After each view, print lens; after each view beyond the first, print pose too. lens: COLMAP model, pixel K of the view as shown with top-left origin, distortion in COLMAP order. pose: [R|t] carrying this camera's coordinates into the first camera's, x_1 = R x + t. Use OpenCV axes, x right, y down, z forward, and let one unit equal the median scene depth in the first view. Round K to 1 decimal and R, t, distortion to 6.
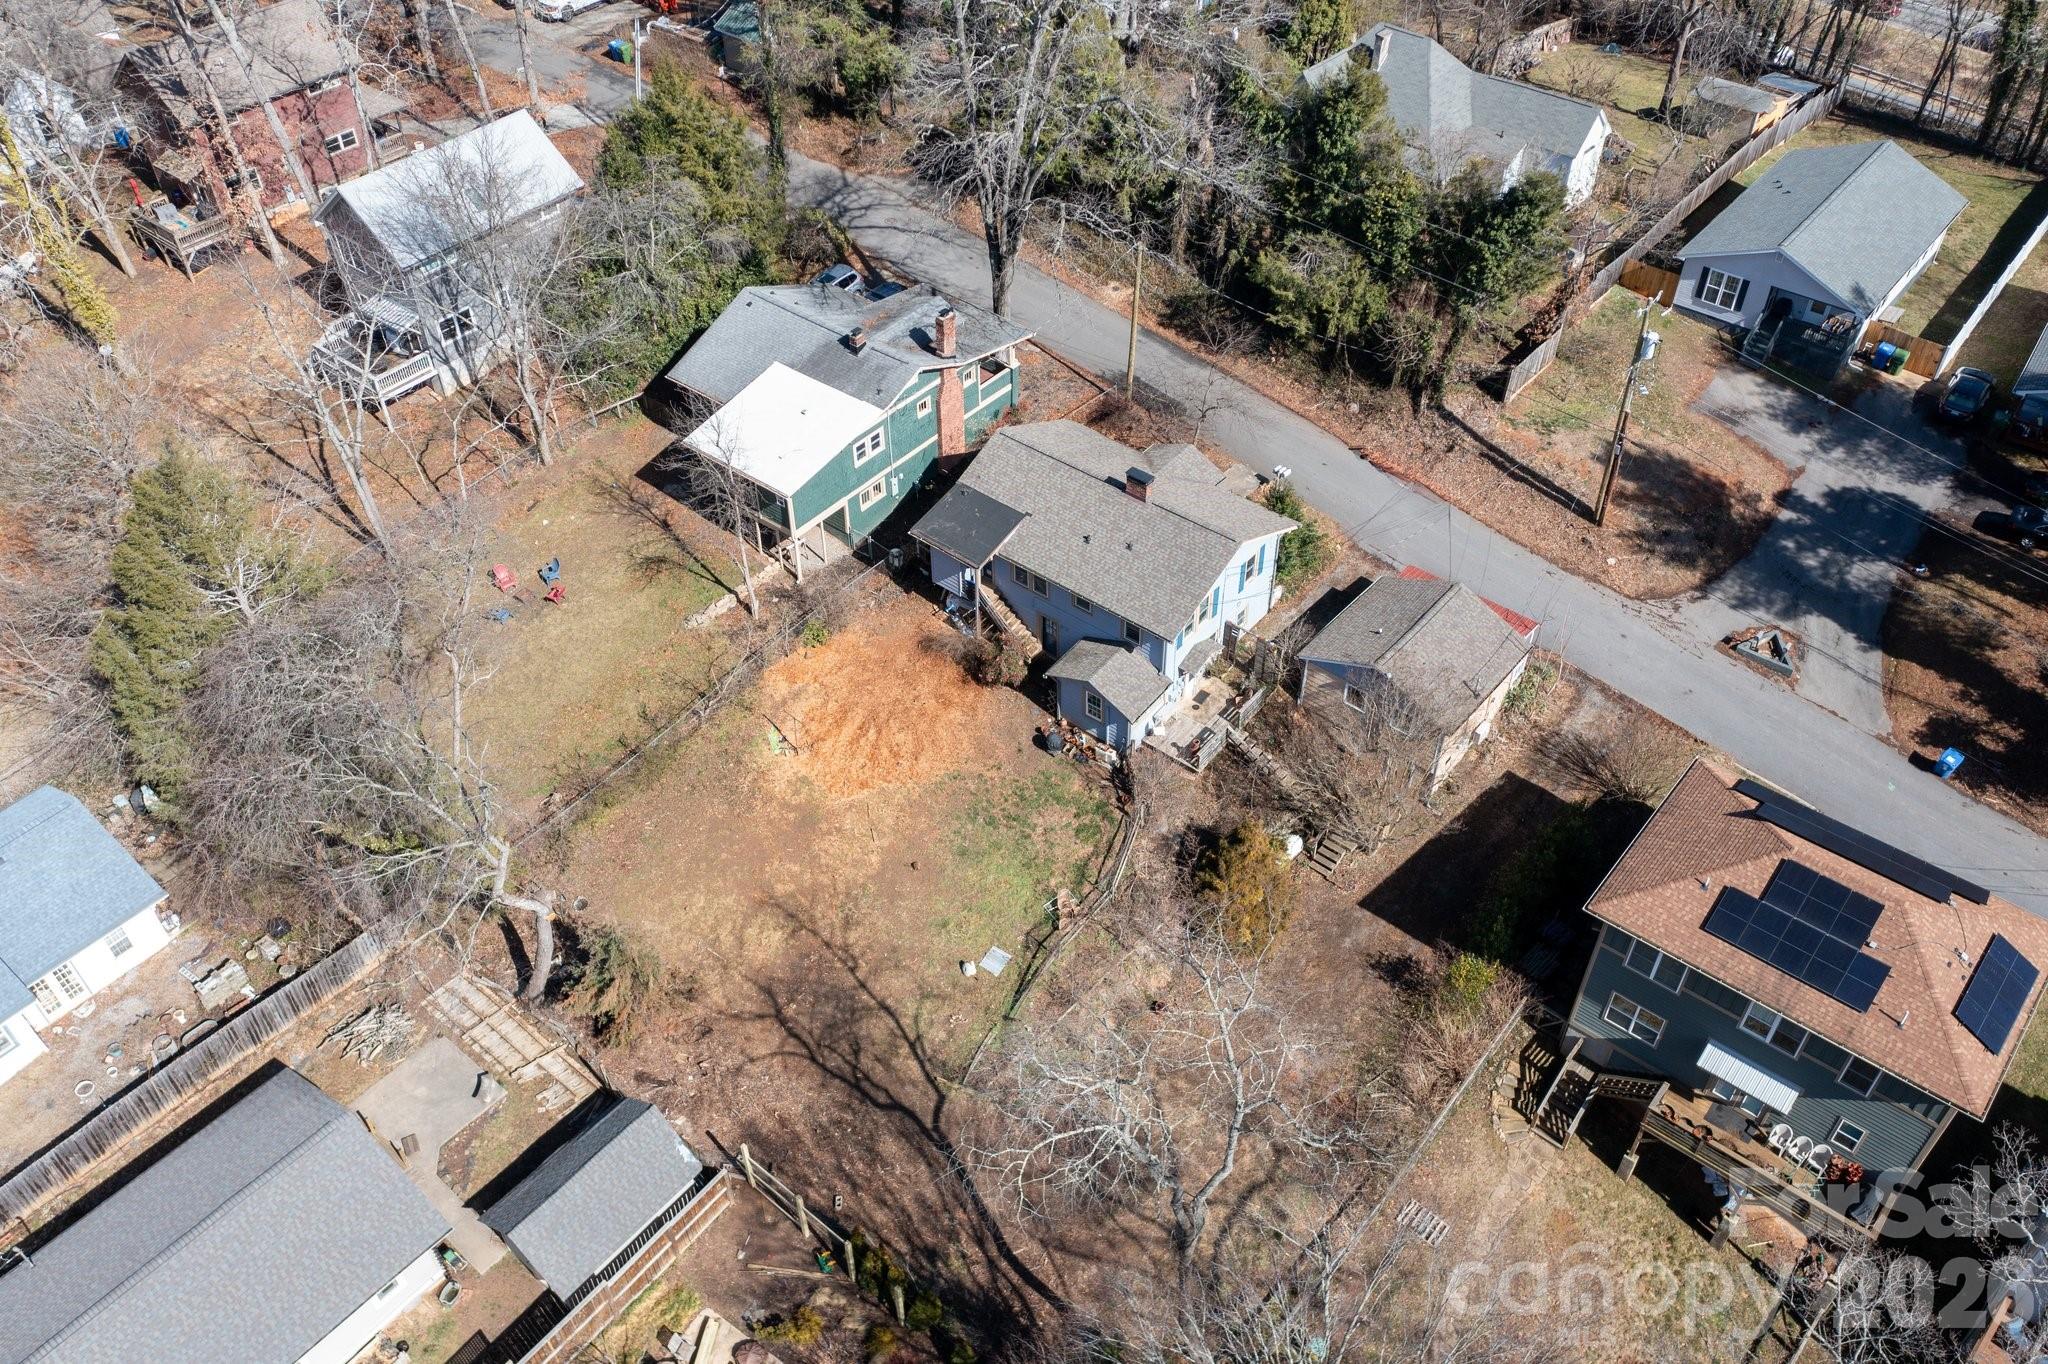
lens RADIAL K [[1661.4, 0, 1032.9], [0, 1661.4, 677.8], [0, 0, 1]] dist [0.002579, -0.004323]
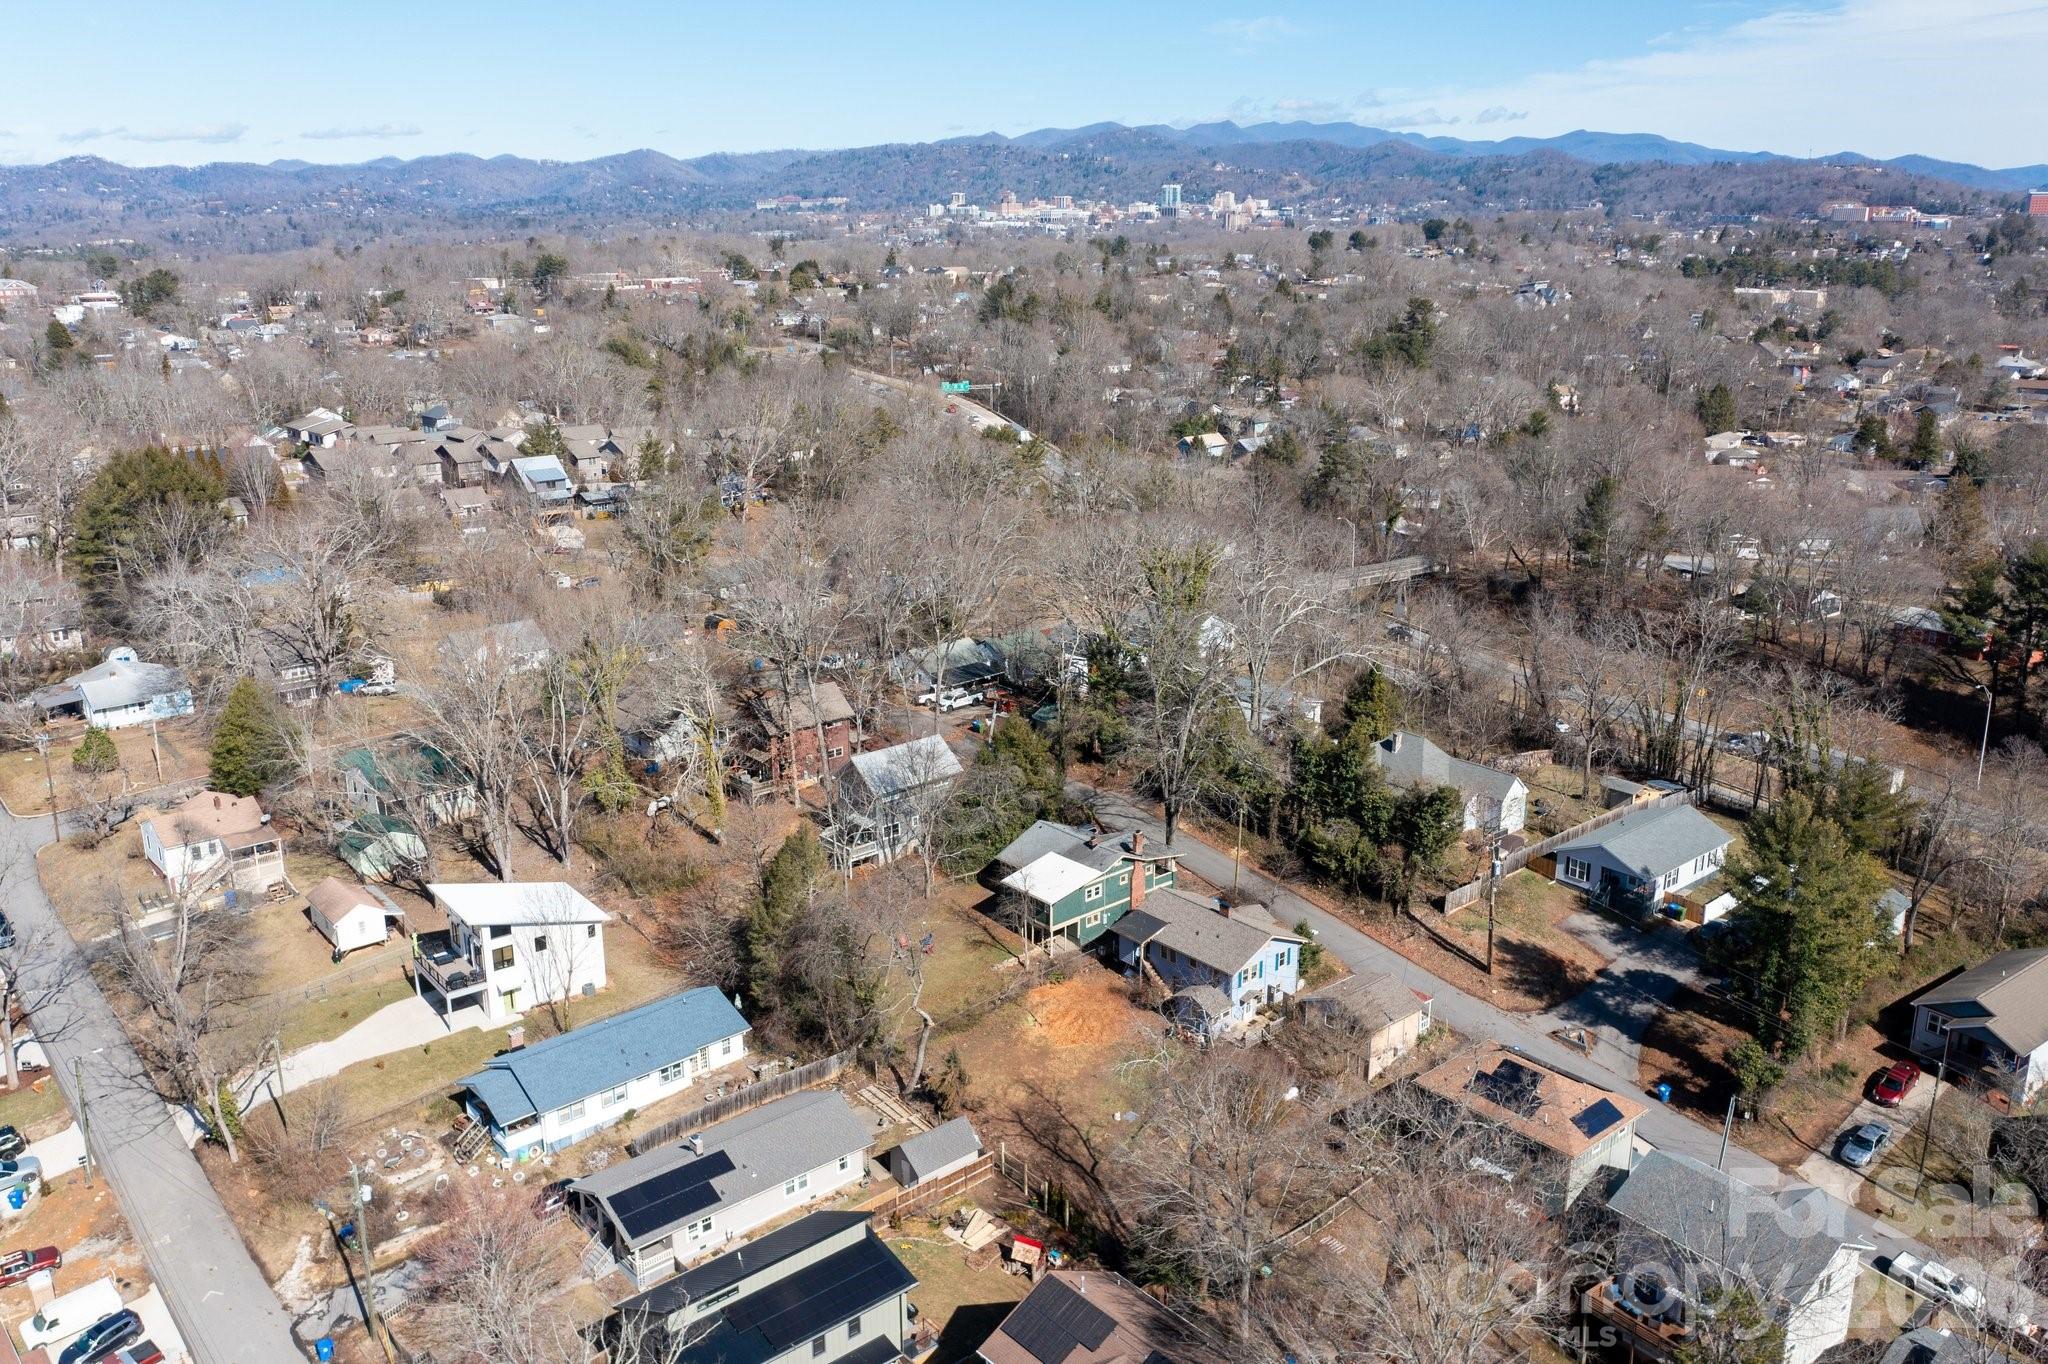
lens RADIAL K [[1661.4, 0, 1025.4], [0, 1661.4, 683.5], [0, 0, 1]] dist [0.002579, -0.004323]
pose [[0.985377, 0.051943, -0.162275, 0.122080], [-0.118173, 0.894450, -0.431270, 0.473924], [0.122745, 0.444140, 0.887509, -0.824148]]
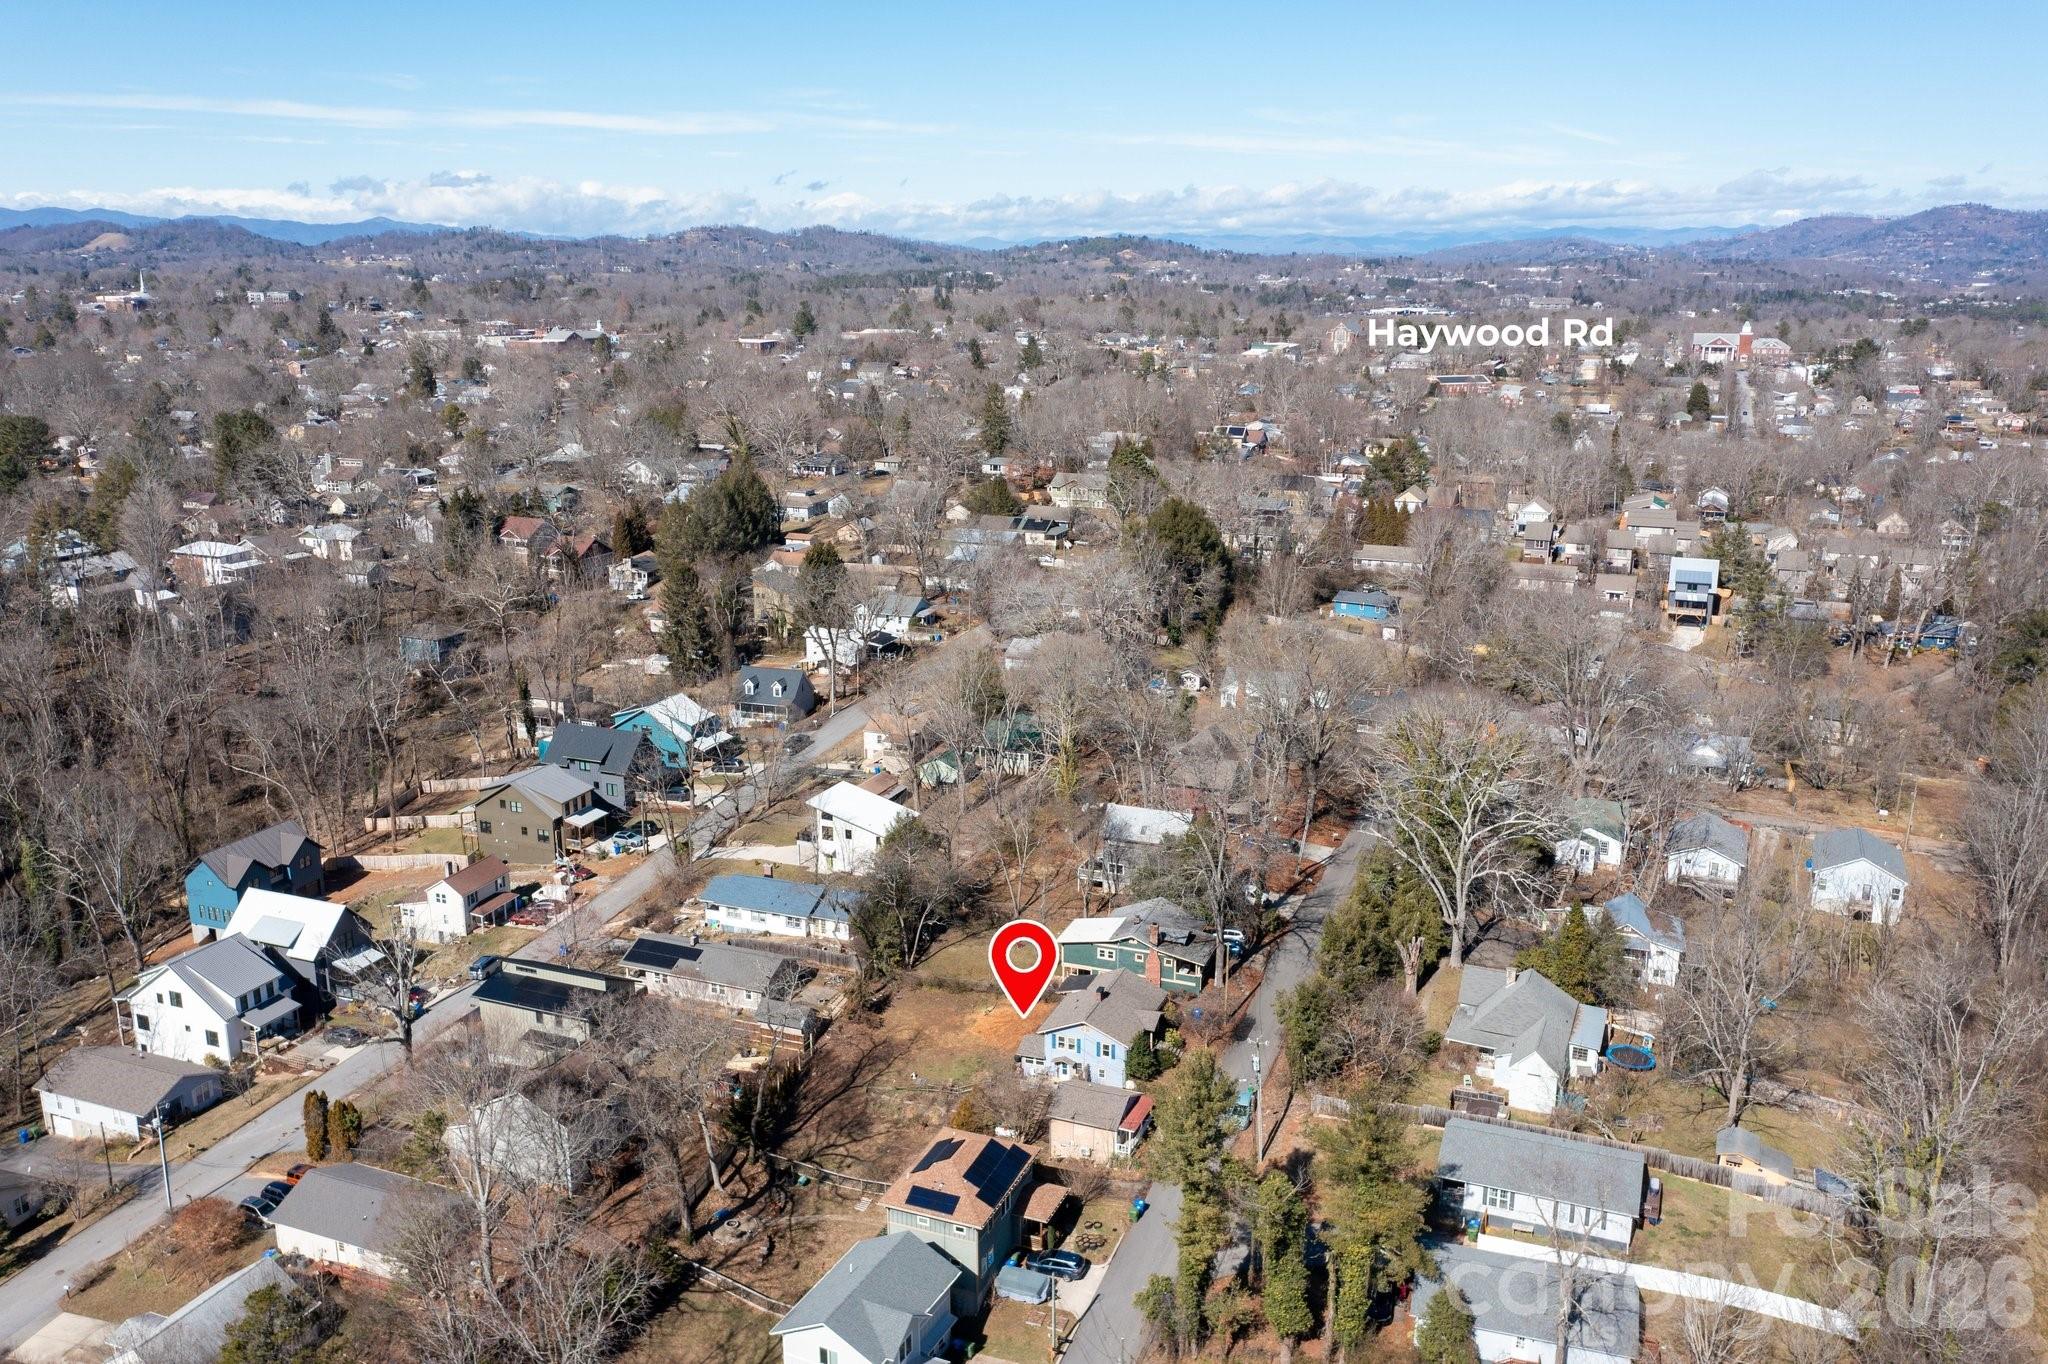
lens RADIAL K [[1661.4, 0, 1024.3], [0, 1661.4, 681.3], [0, 0, 1]] dist [0.002579, -0.004323]
pose [[0.300024, 0.255148, -0.919176, 1.902747], [-0.647827, 0.761787, 0.000005, -0.348805], [0.700218, 0.595466, 0.393847, -0.264020]]
